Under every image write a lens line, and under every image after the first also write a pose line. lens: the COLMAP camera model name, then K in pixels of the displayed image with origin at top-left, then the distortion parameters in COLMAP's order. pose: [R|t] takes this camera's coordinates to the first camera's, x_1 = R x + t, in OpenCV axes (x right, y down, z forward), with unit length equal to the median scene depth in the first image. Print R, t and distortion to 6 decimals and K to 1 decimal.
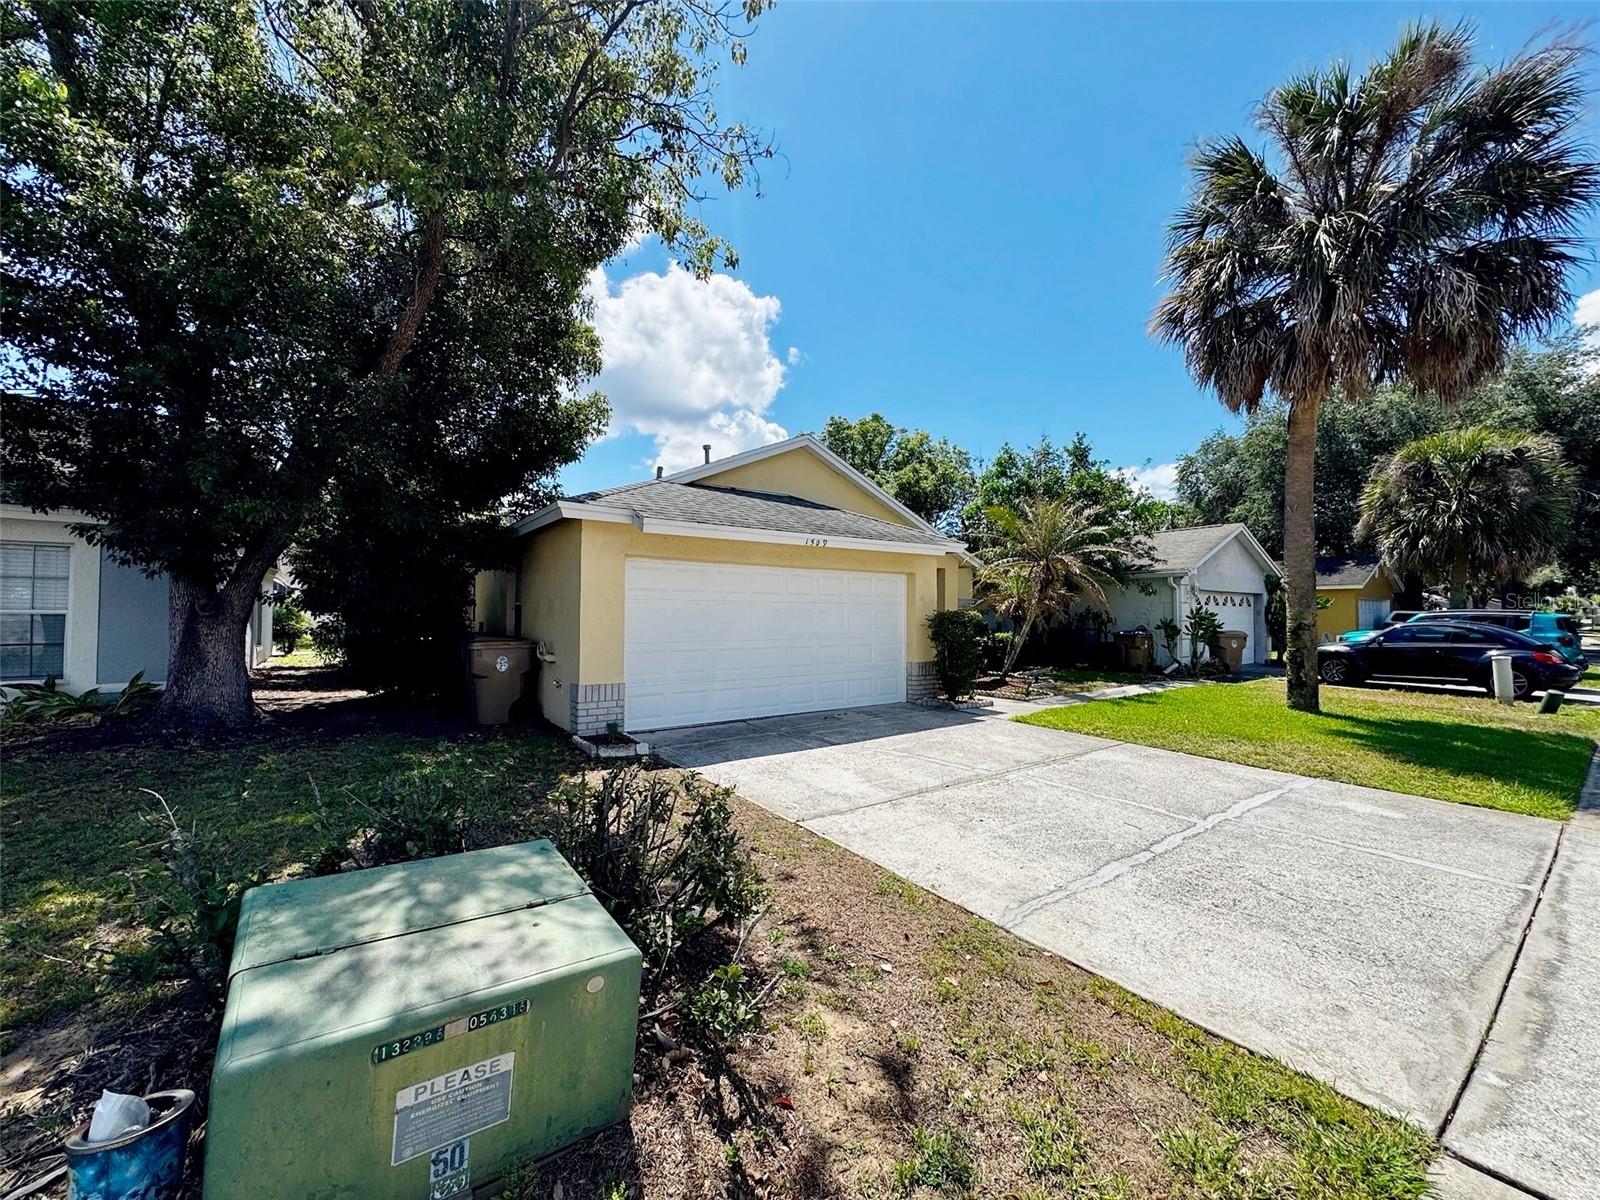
lens RADIAL K [[637.1, 0, 793.7], [0, 637.1, 608.7], [0, 0, 1]] dist [-0.004005, 0.000273]
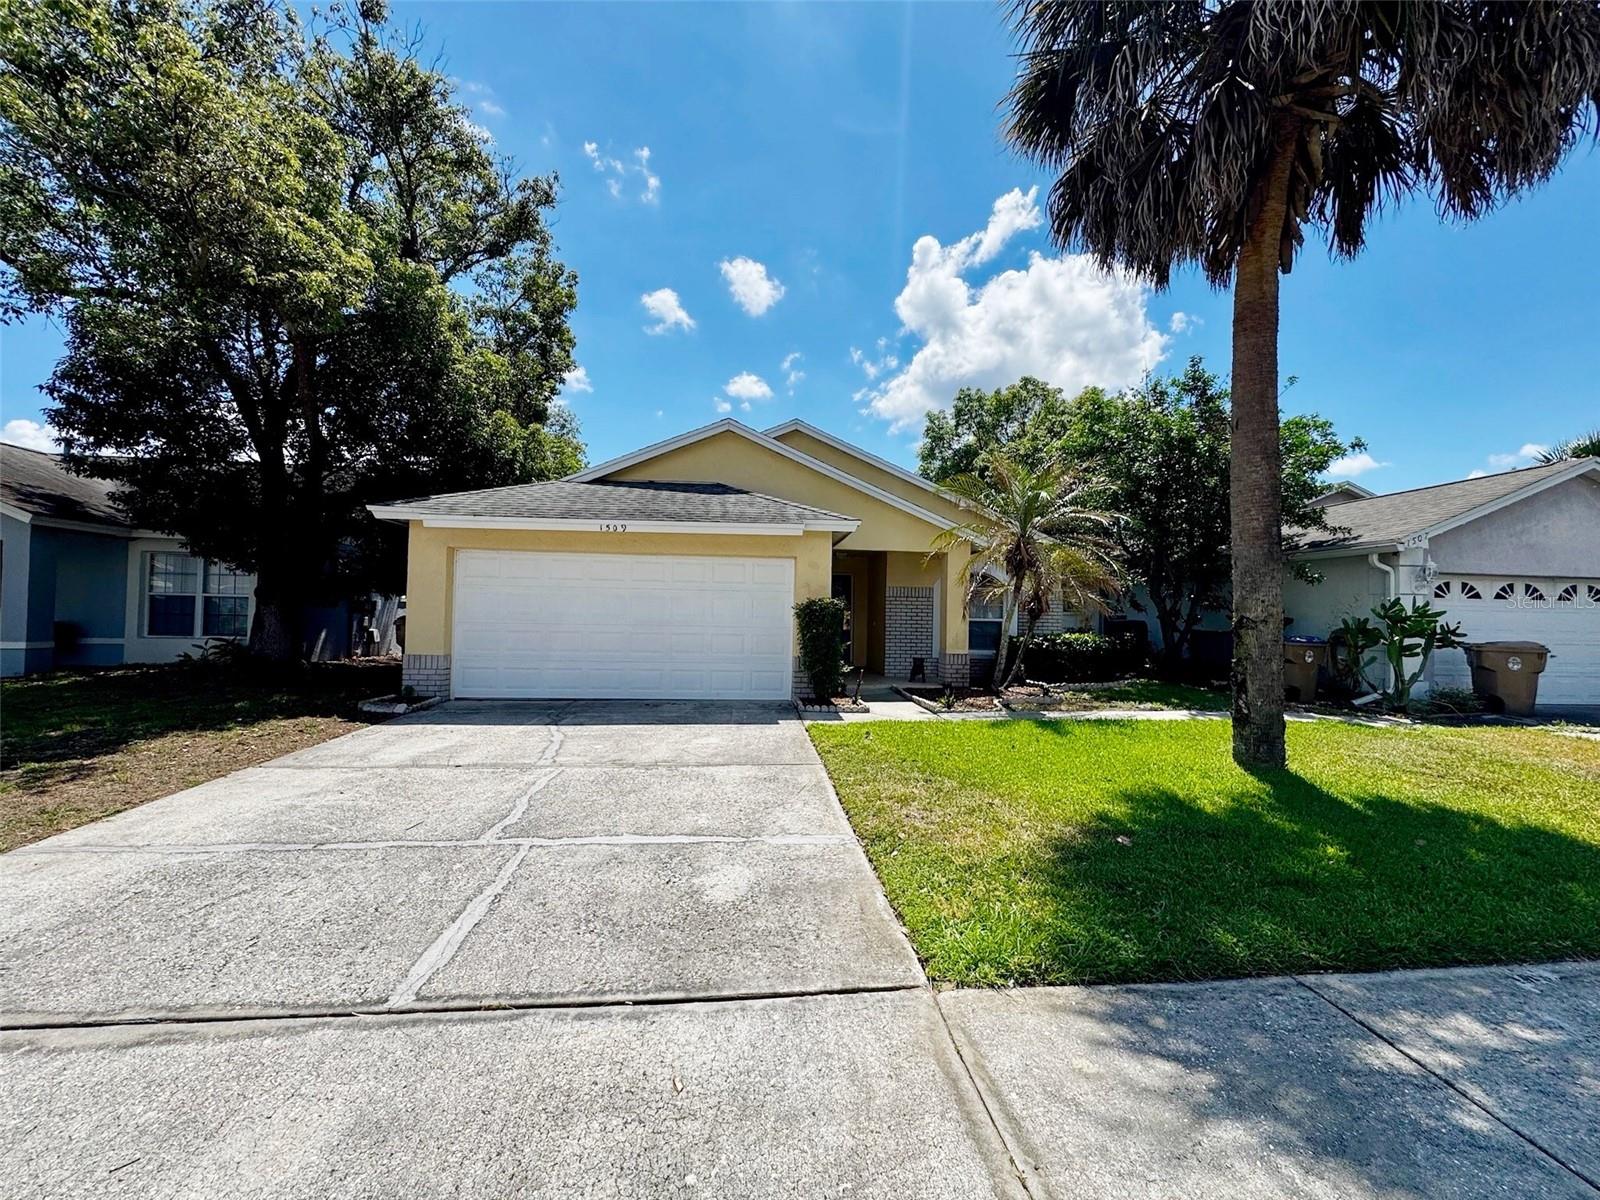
lens RADIAL K [[637.1, 0, 802.0], [0, 637.1, 588.0], [0, 0, 1]] dist [-0.004005, 0.000273]
pose [[0.856675, -0.008078, -0.515794, 1.474985], [-0.010411, 0.999403, -0.032944, 0.039238], [0.515752, 0.033592, 0.856079, 0.528157]]
